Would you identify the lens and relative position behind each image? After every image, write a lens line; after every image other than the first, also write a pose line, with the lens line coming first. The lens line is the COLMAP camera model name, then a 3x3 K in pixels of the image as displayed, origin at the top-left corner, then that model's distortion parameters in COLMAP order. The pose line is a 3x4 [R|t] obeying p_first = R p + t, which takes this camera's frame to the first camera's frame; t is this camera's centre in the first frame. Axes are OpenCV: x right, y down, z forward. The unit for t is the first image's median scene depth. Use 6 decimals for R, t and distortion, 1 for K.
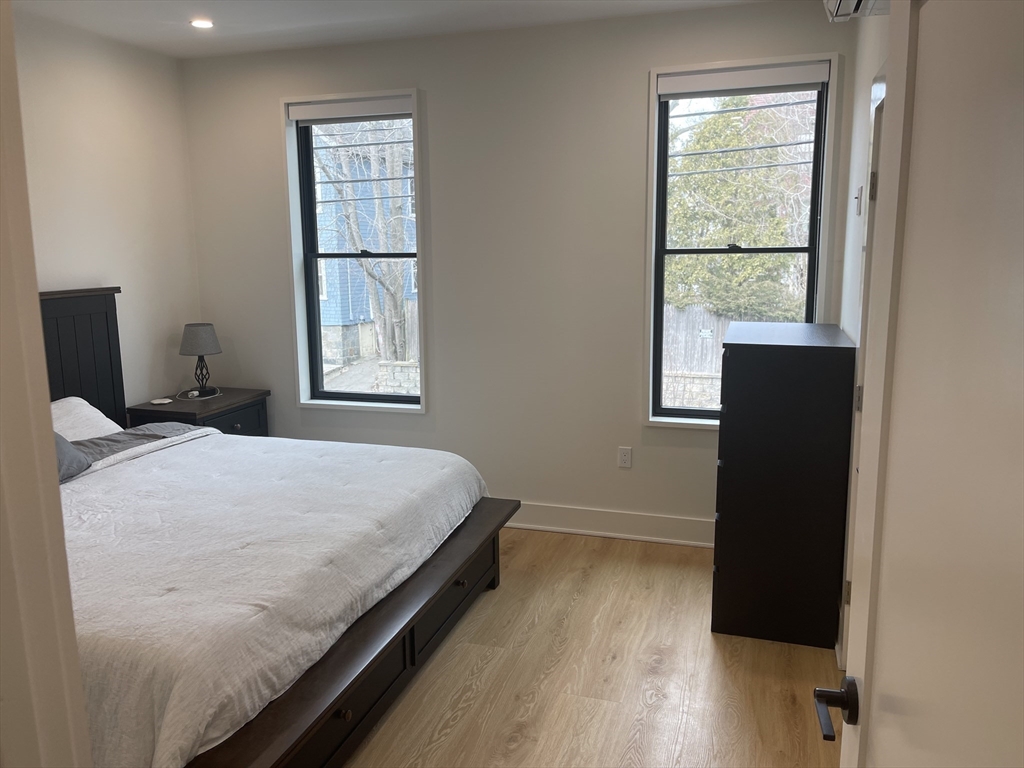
lens RADIAL K [[774.7, 0, 511.5], [0, 774.7, 377.4], [0, 0, 1]] dist [0.070779, -0.084179]
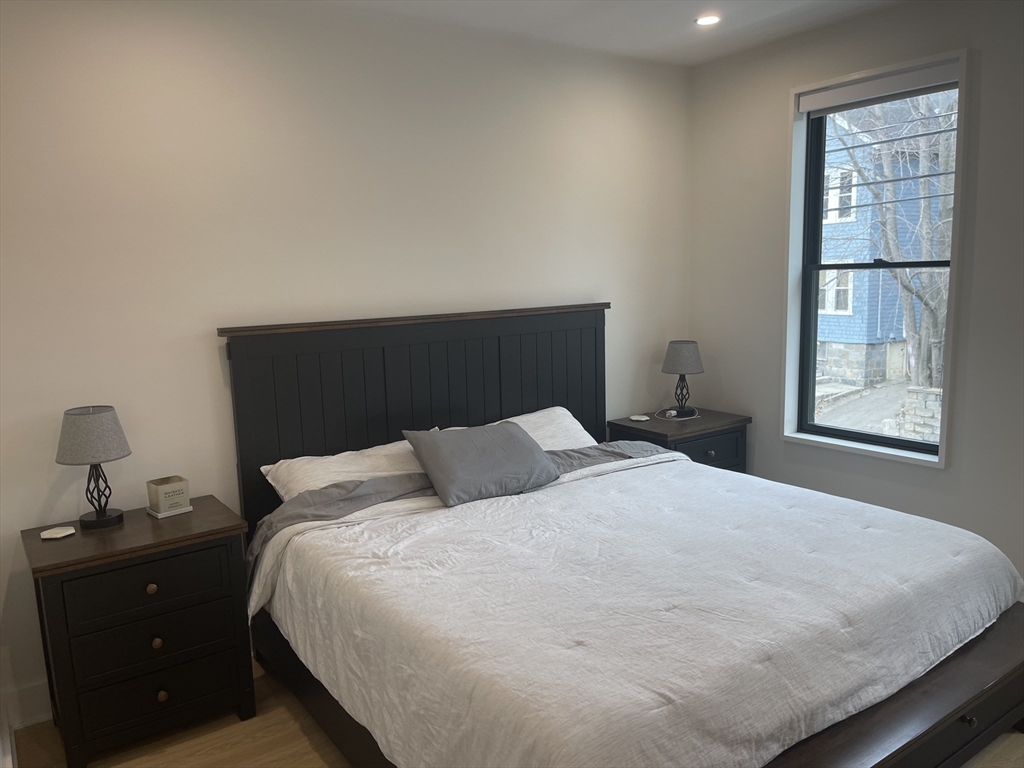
lens RADIAL K [[757.3, 0, 512.0], [0, 757.3, 384.0], [0, 0, 1]] dist [0.066142, -0.085227]
pose [[0.789729, 0.076560, -0.608660, 0.007656], [-0.080006, 0.996562, 0.021545, -0.023148], [0.608217, 0.031682, 0.793139, 0.159376]]
